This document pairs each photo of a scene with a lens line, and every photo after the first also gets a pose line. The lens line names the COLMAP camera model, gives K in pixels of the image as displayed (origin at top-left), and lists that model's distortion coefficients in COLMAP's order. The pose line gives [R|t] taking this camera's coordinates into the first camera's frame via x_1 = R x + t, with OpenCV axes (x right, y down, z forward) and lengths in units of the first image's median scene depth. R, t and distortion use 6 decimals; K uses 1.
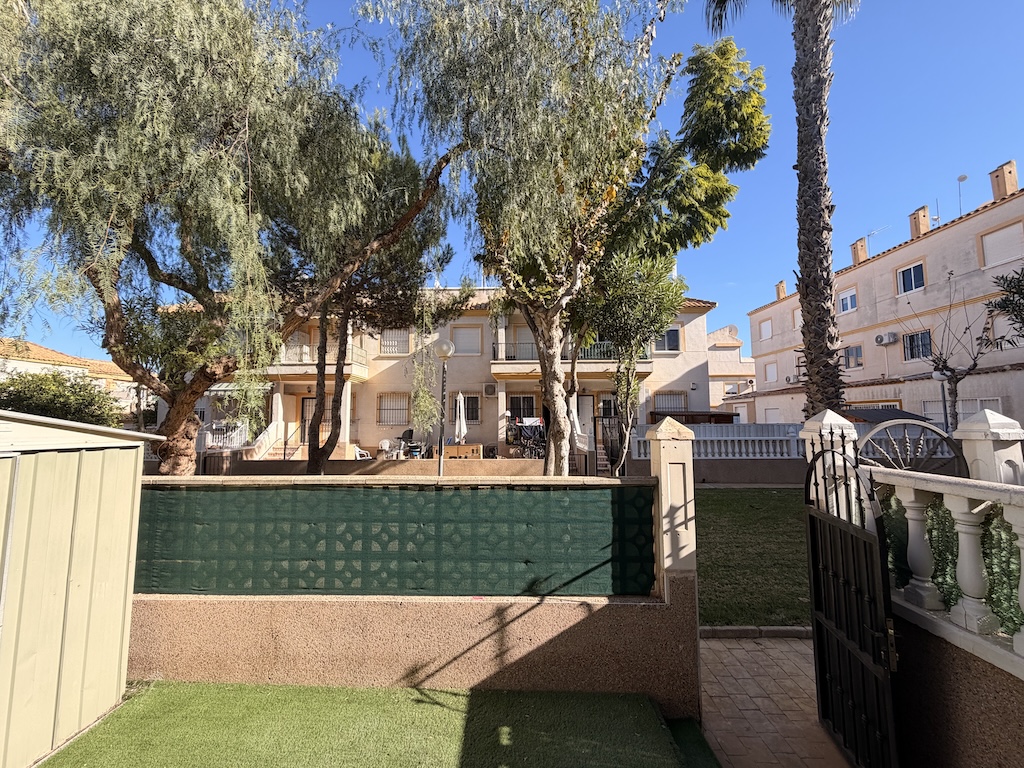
lens RADIAL K [[409.7, 0, 512.0], [0, 409.7, 384.0], [0, 0, 1]] dist [0.003969, 0.000211]
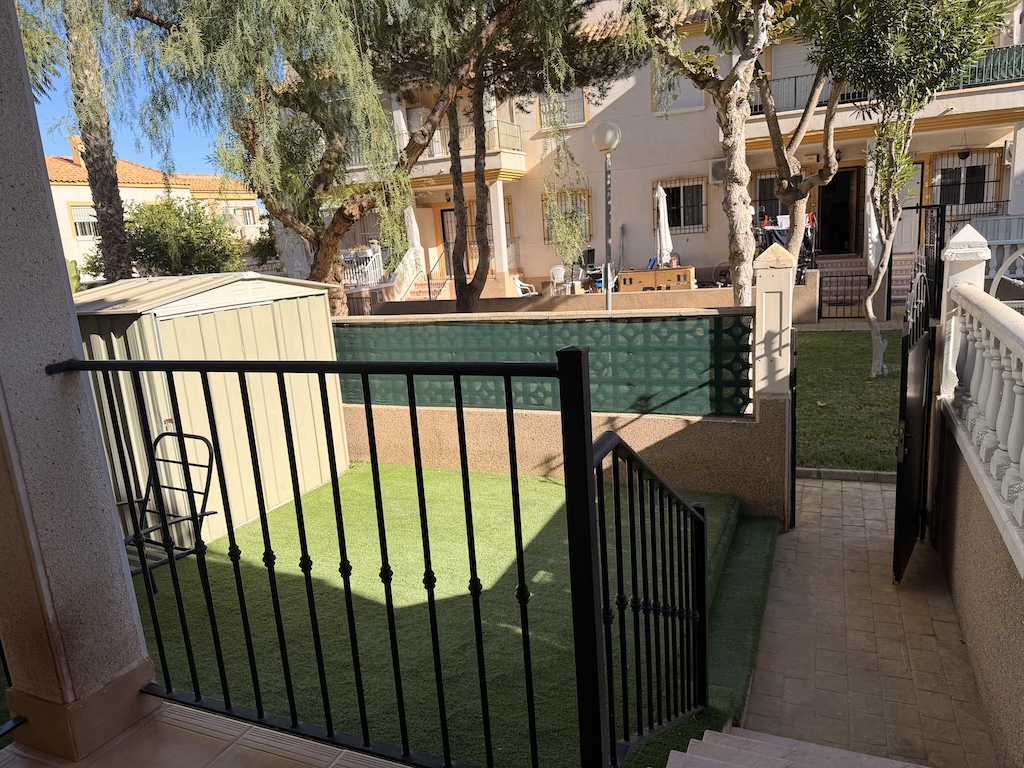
lens RADIAL K [[725.6, 0, 512.0], [0, 725.6, 384.0], [0, 0, 1]] dist [0.115426, -0.178828]
pose [[0.924038, 0.014091, -0.382042, 0.299029], [0.103047, 0.953154, 0.284393, -0.098642], [0.368152, -0.302158, 0.879298, -0.514505]]
